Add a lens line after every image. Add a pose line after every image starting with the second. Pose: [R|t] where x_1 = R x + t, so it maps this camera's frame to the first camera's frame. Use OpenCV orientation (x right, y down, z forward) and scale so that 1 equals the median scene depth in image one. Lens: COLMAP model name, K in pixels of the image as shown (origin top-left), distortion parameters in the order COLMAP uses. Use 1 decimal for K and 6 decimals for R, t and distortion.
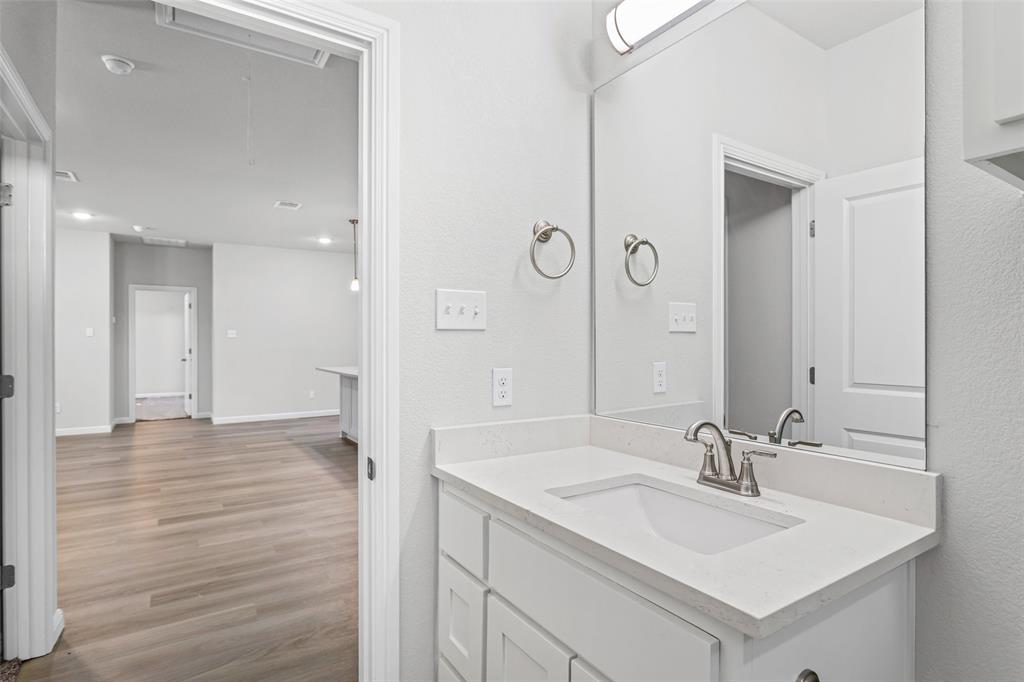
lens RADIAL K [[540.8, 0, 507.0], [0, 540.8, 341.9], [0, 0, 1]] dist [0.001843, 0.000148]
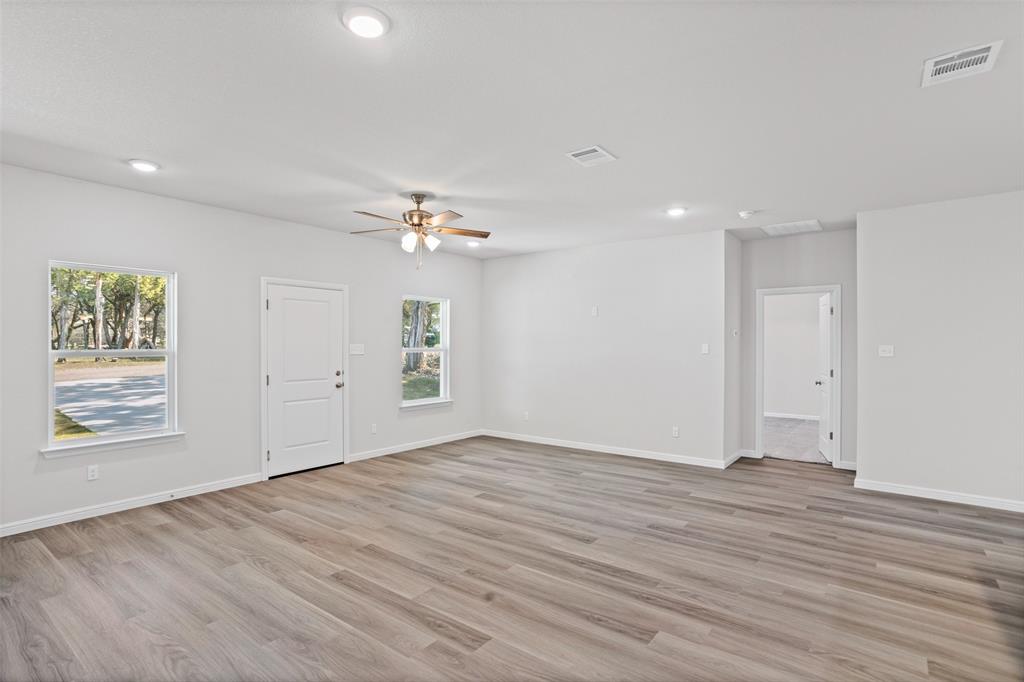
lens RADIAL K [[494.0, 0, 511.0], [0, 494.0, 345.8], [0, 0, 1]] dist [-0.020434, 0.002483]
pose [[0.339611, 0.002232, -0.940563, -0.122595], [-0.006906, 0.999976, -0.000120, -0.018091], [0.940541, 0.006536, 0.339618, 0.401277]]
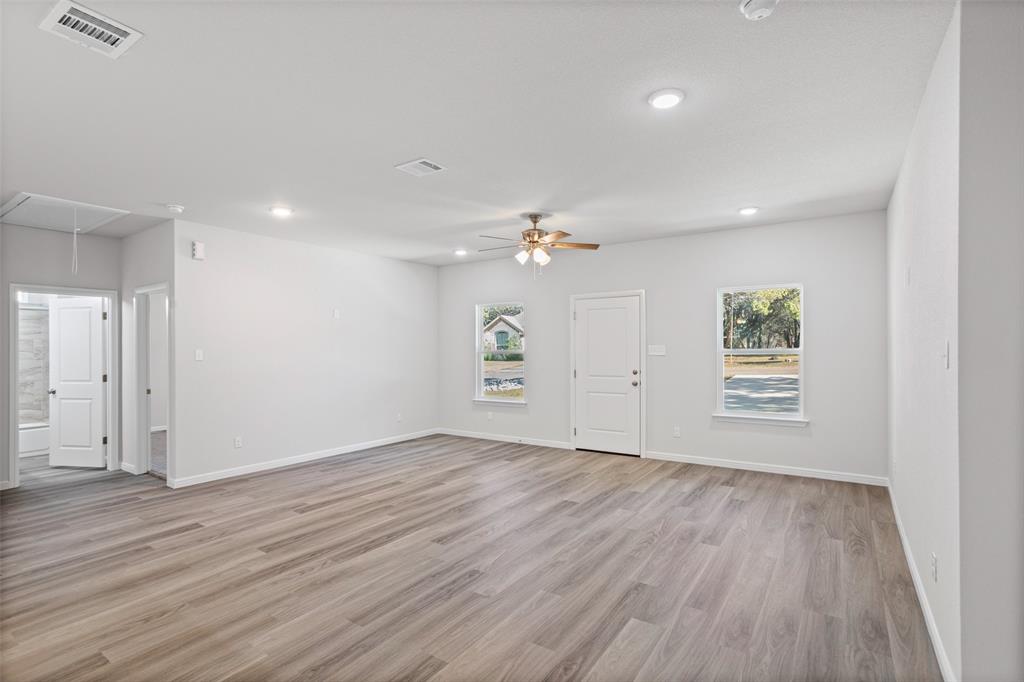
lens RADIAL K [[494.0, 0, 512.4], [0, 494.0, 344.0], [0, 0, 1]] dist [-0.020434, 0.002483]
pose [[-0.916810, 0.006390, -0.399272, -0.404157], [0.007797, 0.999968, -0.001901, -0.021263], [0.399247, -0.004856, -0.916831, 1.069802]]
